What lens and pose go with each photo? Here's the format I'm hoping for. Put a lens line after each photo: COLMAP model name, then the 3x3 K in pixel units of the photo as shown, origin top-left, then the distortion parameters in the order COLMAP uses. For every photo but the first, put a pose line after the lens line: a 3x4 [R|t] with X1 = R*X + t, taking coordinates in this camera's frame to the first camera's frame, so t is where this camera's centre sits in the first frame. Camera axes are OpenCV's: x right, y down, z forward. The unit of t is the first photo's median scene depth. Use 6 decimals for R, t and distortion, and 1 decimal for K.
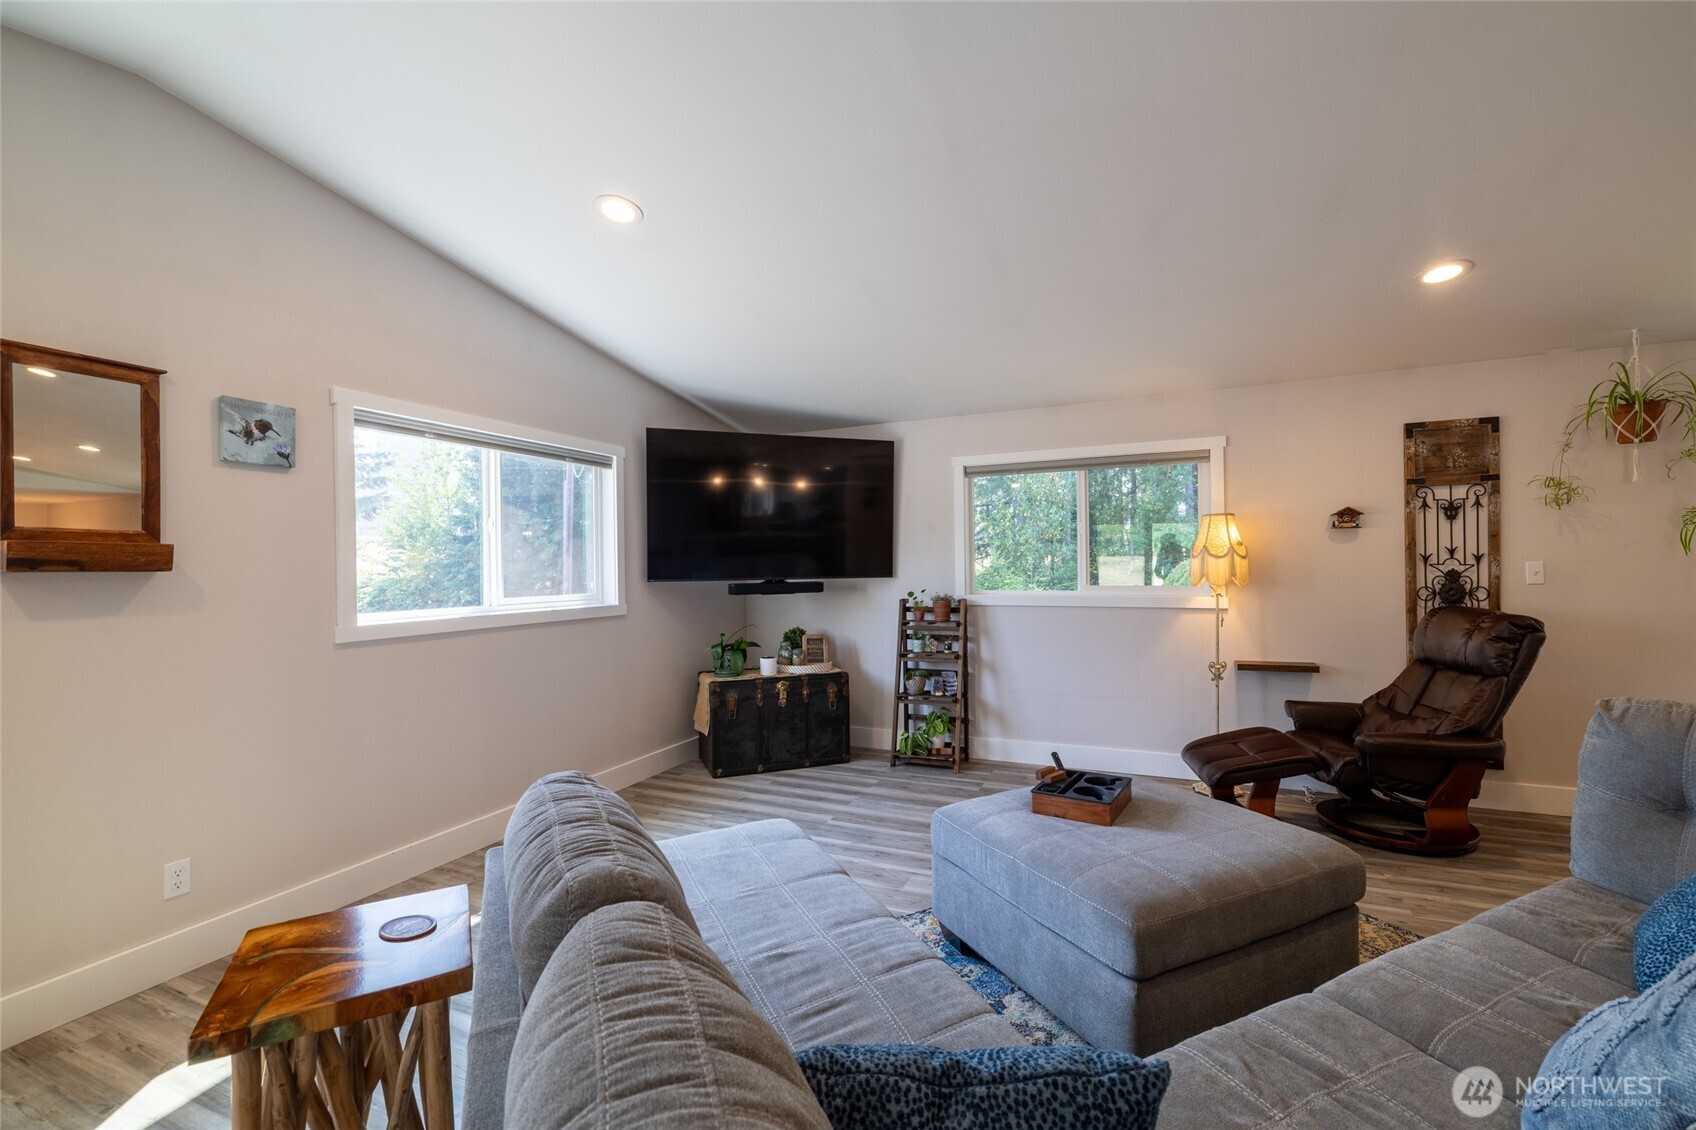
lens RADIAL K [[710.4, 0, 840.4], [0, 710.4, 565.1], [0, 0, 1]] dist [0.000050, 0.000438]
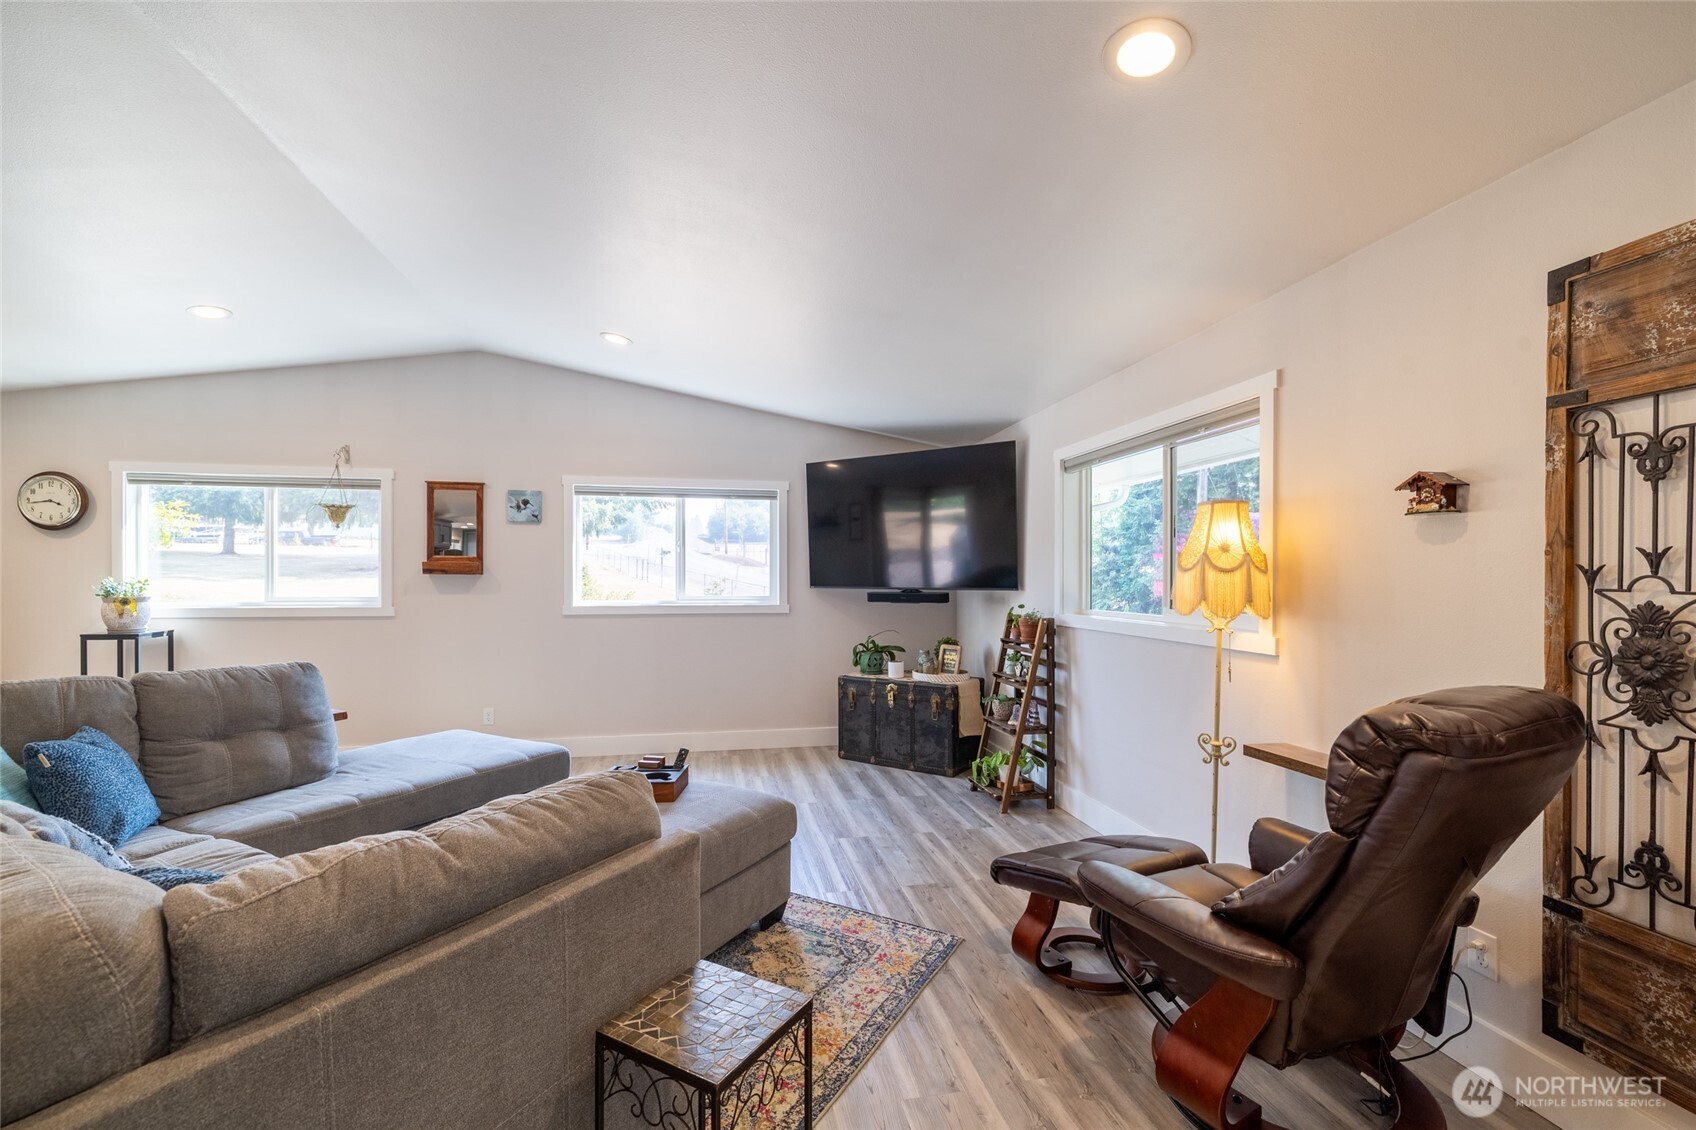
lens RADIAL K [[710.4, 0, 842.9], [0, 710.4, 575.4], [0, 0, 1]] dist [0.000050, 0.000438]
pose [[0.584511, 0.010774, -0.811314, 0.881514], [-0.008528, 0.999938, 0.007135, -0.008473], [0.811341, 0.002748, 0.584567, 0.372434]]
